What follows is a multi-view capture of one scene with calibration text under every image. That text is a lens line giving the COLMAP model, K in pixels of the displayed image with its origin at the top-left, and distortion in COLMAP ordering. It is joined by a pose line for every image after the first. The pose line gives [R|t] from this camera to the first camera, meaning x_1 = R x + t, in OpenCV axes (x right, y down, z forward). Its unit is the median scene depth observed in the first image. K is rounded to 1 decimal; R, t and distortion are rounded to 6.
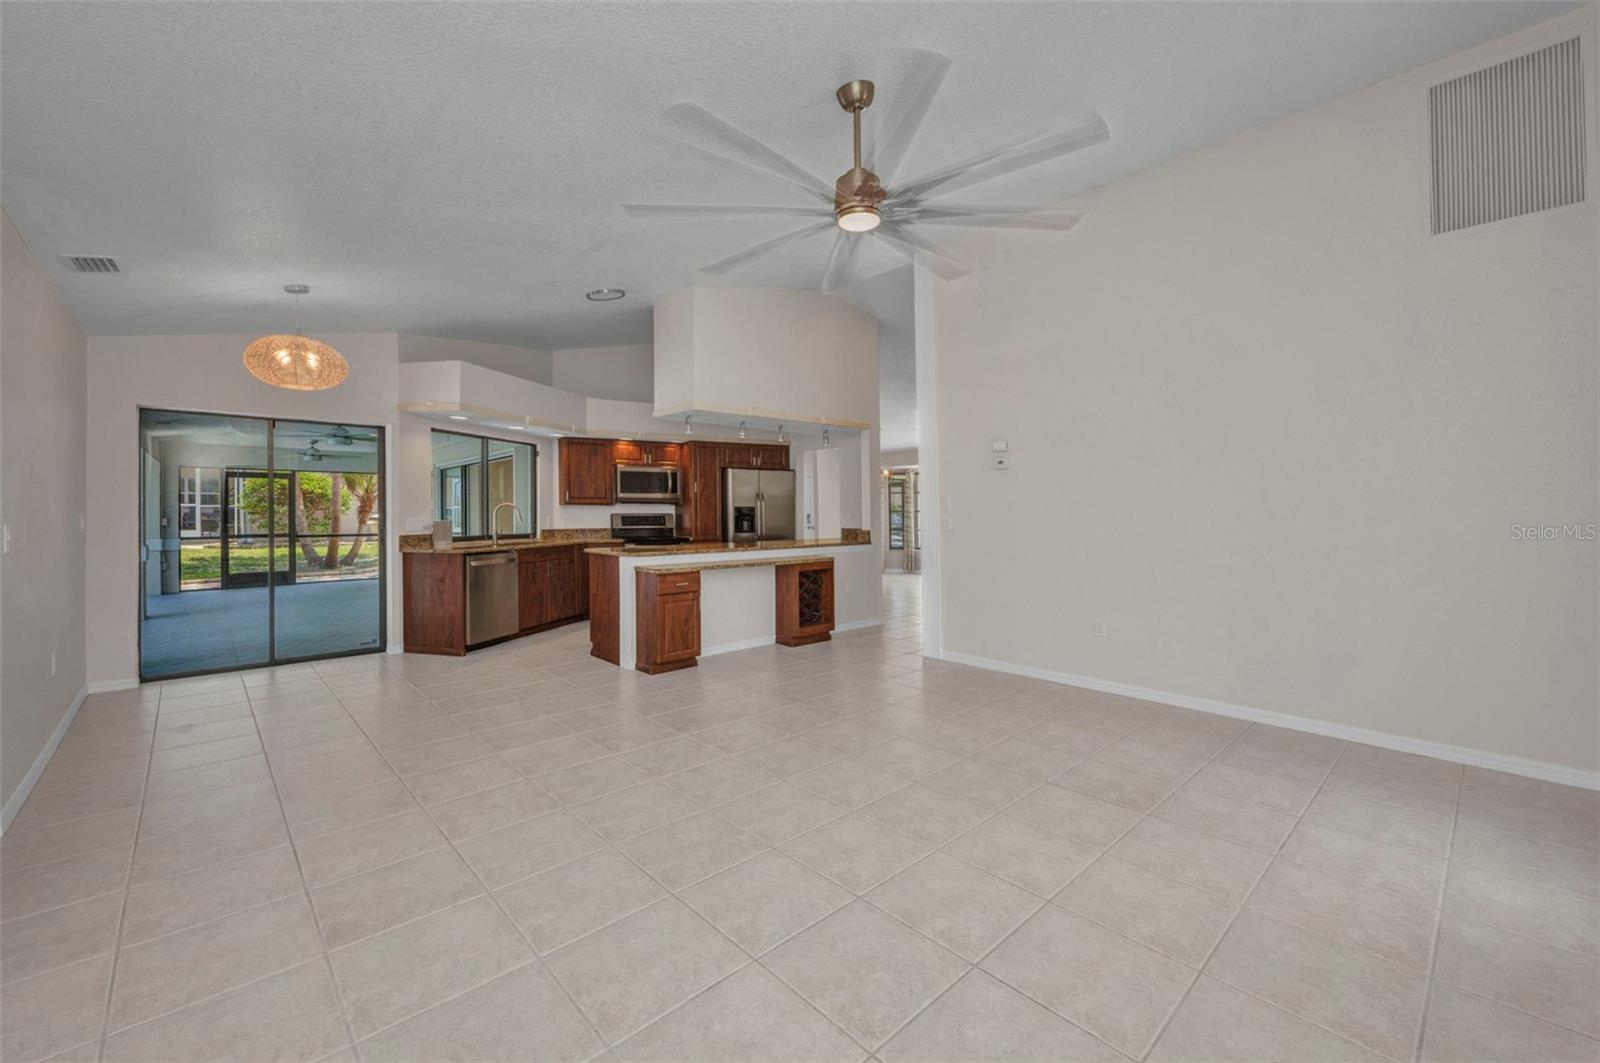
lens RADIAL K [[655.8, 0, 813.5], [0, 655.8, 517.8], [0, 0, 1]] dist [0.002210, 0.000133]
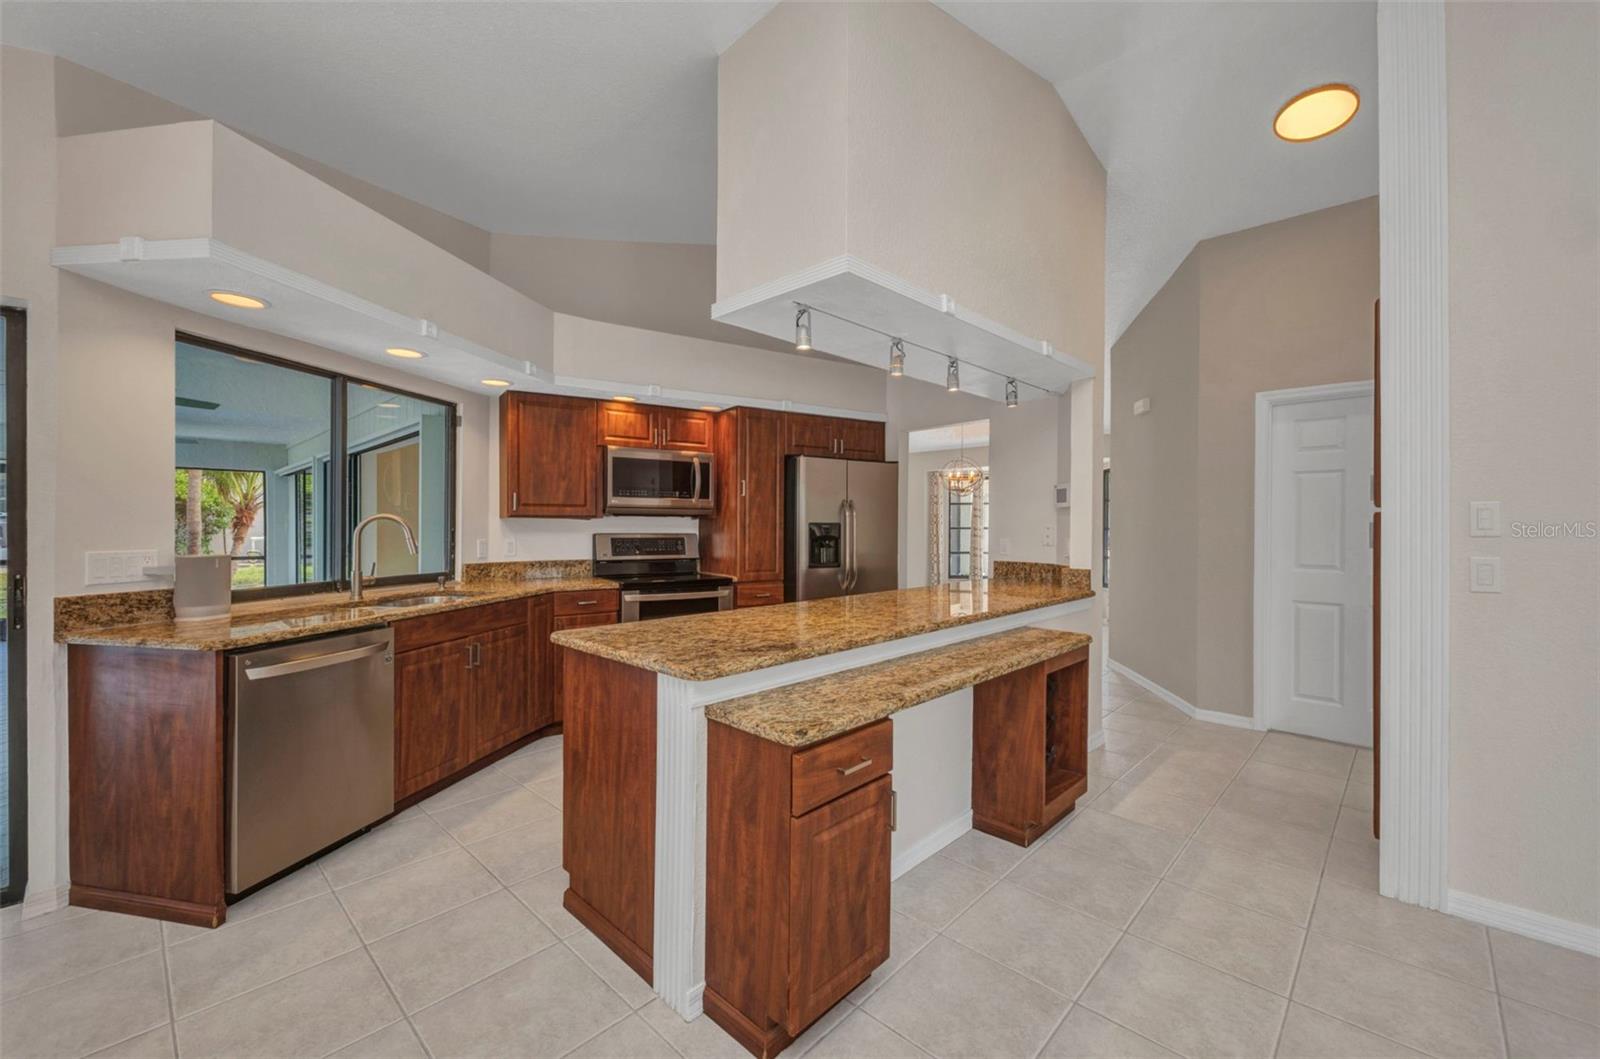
lens RADIAL K [[656.0, 0, 785.7], [0, 656.0, 526.3], [0, 0, 1]] dist [0.000346, 0.000116]
pose [[0.999730, 0.006276, 0.022395, -0.162313], [-0.006108, 0.999953, -0.007548, -0.010233], [-0.022441, 0.007409, 0.999721, 0.450165]]
